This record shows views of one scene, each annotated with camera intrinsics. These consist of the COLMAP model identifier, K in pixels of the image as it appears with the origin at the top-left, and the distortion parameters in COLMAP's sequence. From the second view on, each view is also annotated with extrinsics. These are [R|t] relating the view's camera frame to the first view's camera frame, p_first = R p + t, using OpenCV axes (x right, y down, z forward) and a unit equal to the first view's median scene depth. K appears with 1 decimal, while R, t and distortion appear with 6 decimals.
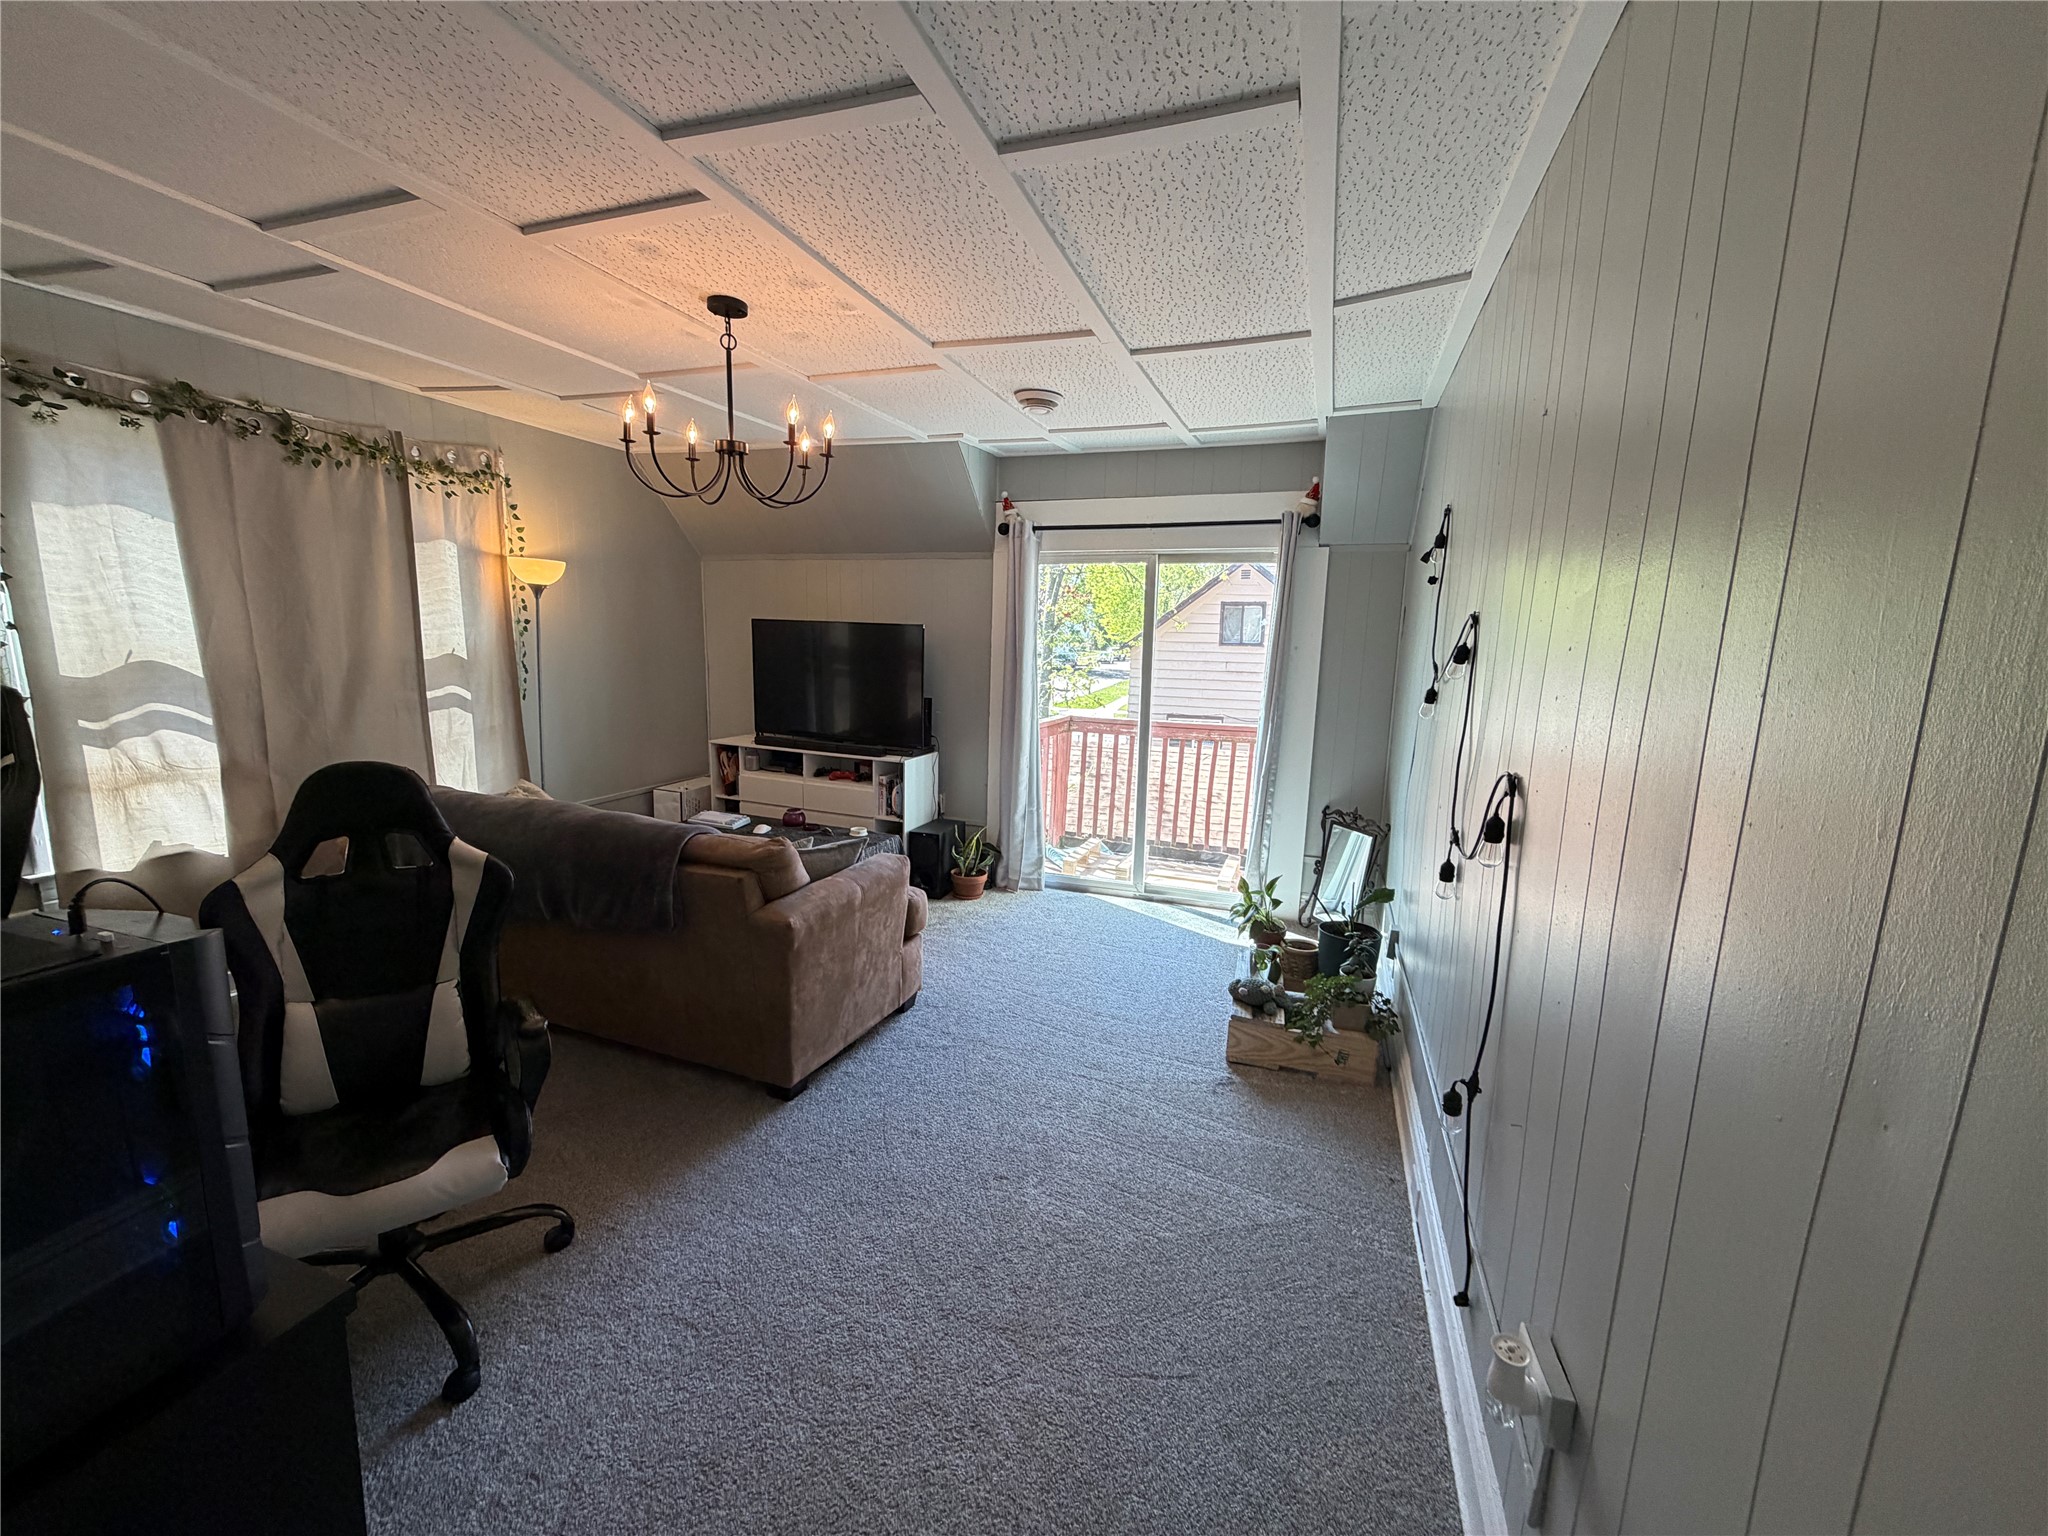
lens RADIAL K [[815.9, 0, 1025.6], [0, 815.9, 765.4], [0, 0, 1]] dist [-0.000301, -0.000128]
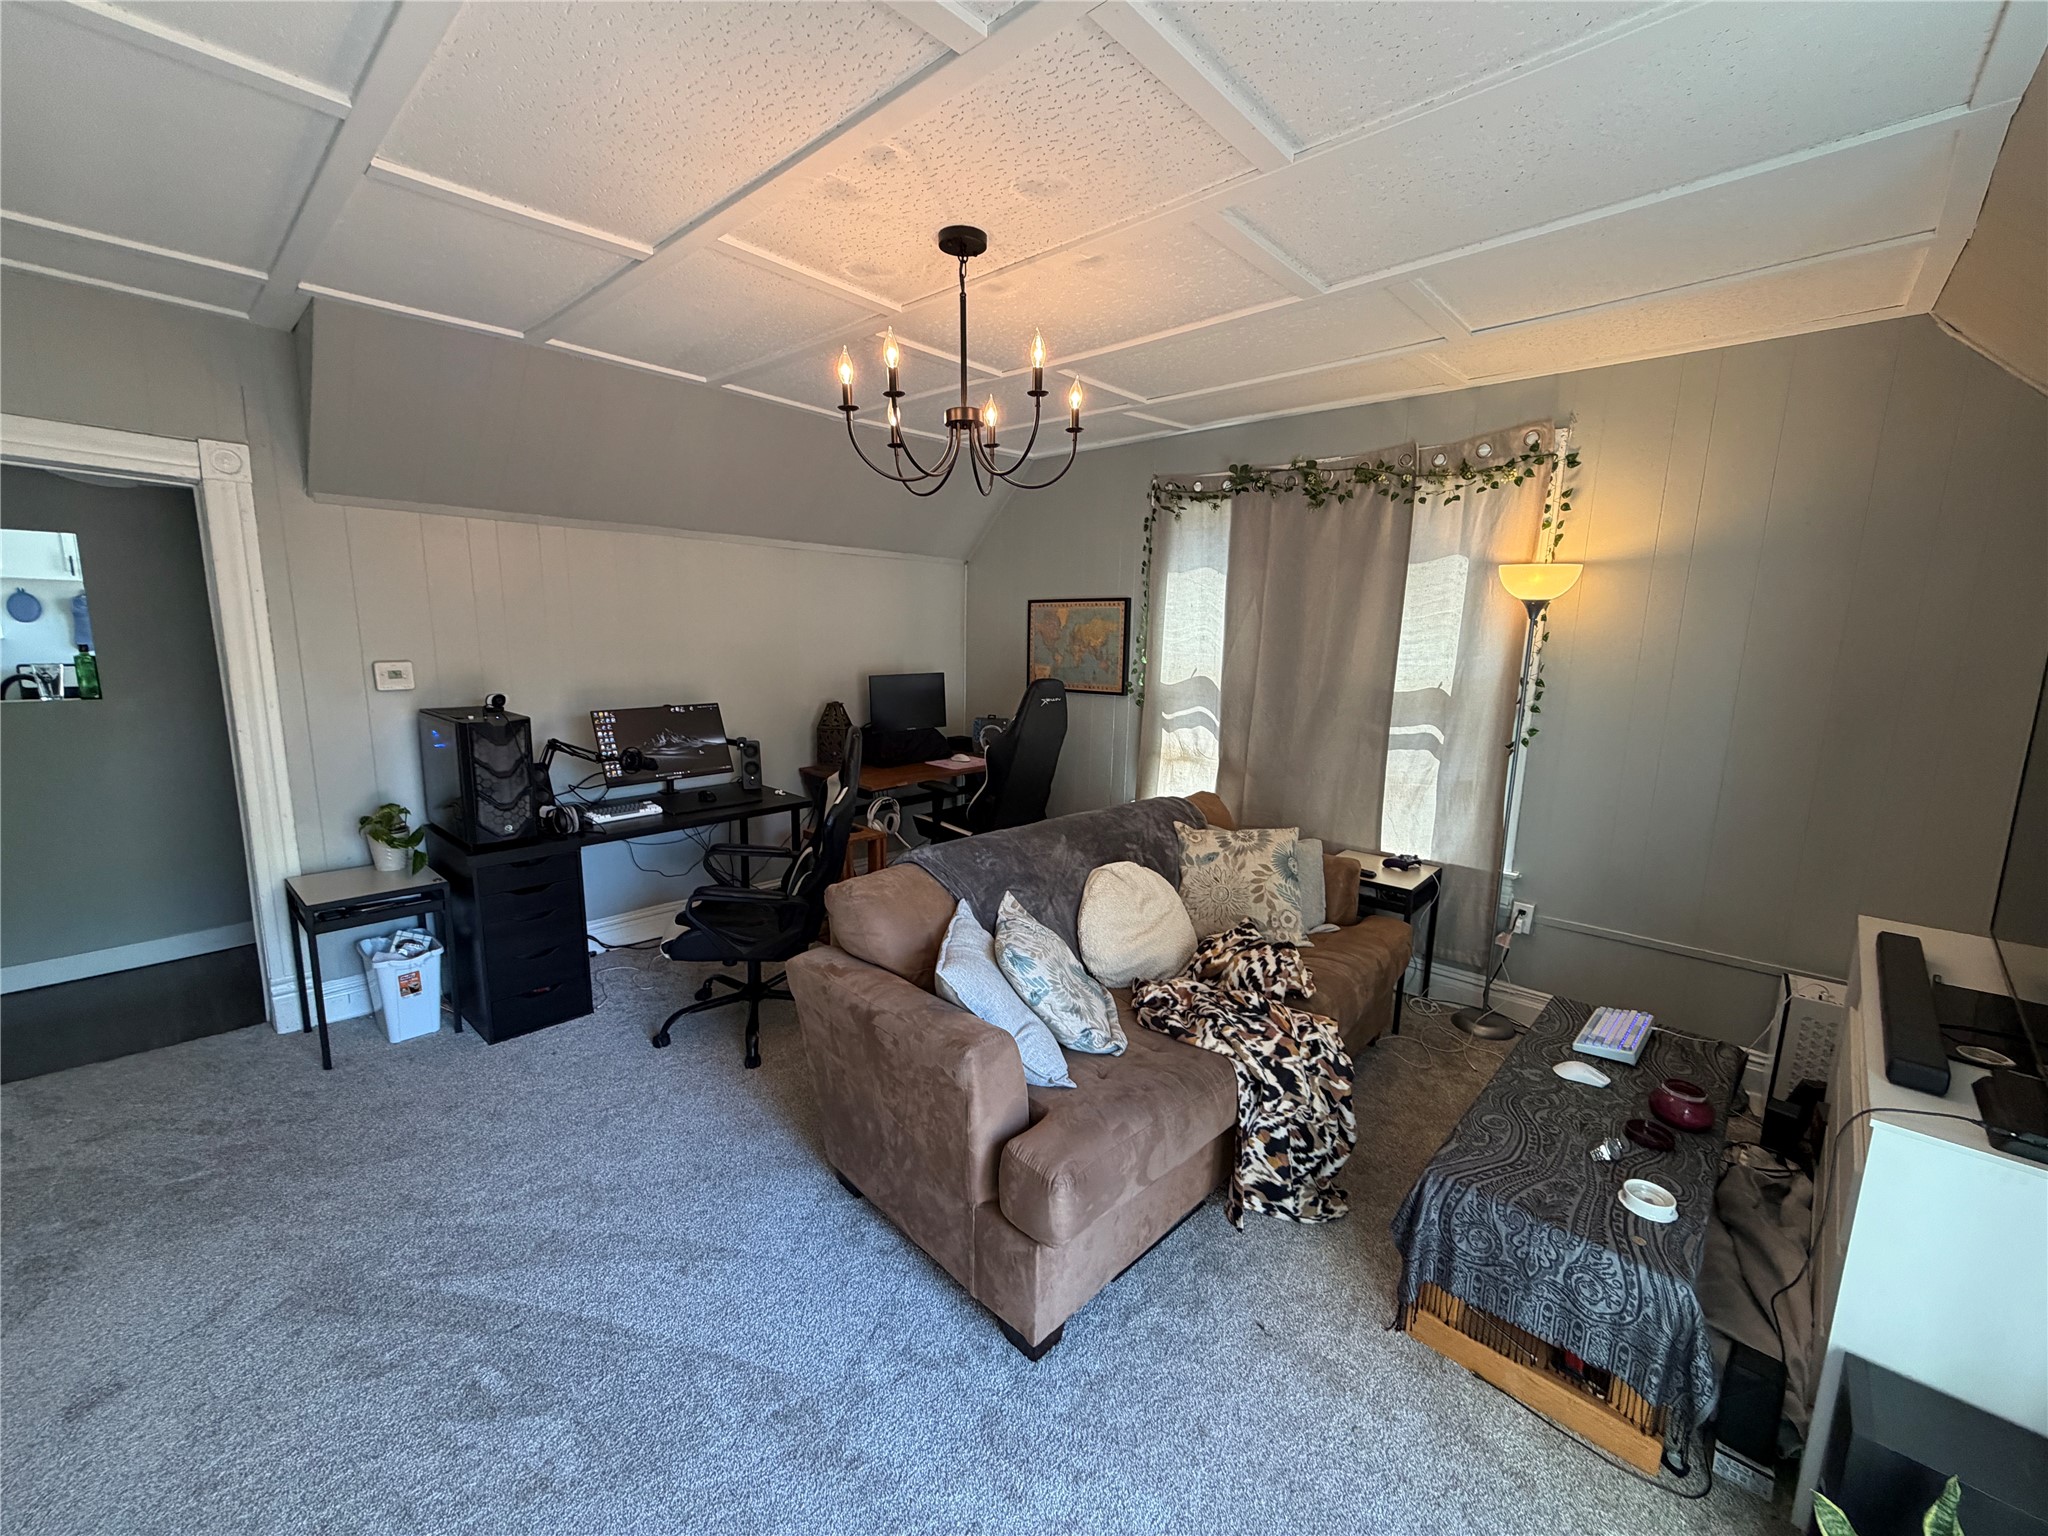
lens RADIAL K [[815.9, 0, 1024.6], [0, 815.9, 763.9], [0, 0, 1]] dist [-0.000301, -0.000128]
pose [[-0.377479, 0.117029, -0.918594, 0.266069], [-0.178655, 0.964142, 0.196246, -0.157017], [0.908621, 0.238190, -0.343035, 0.954757]]
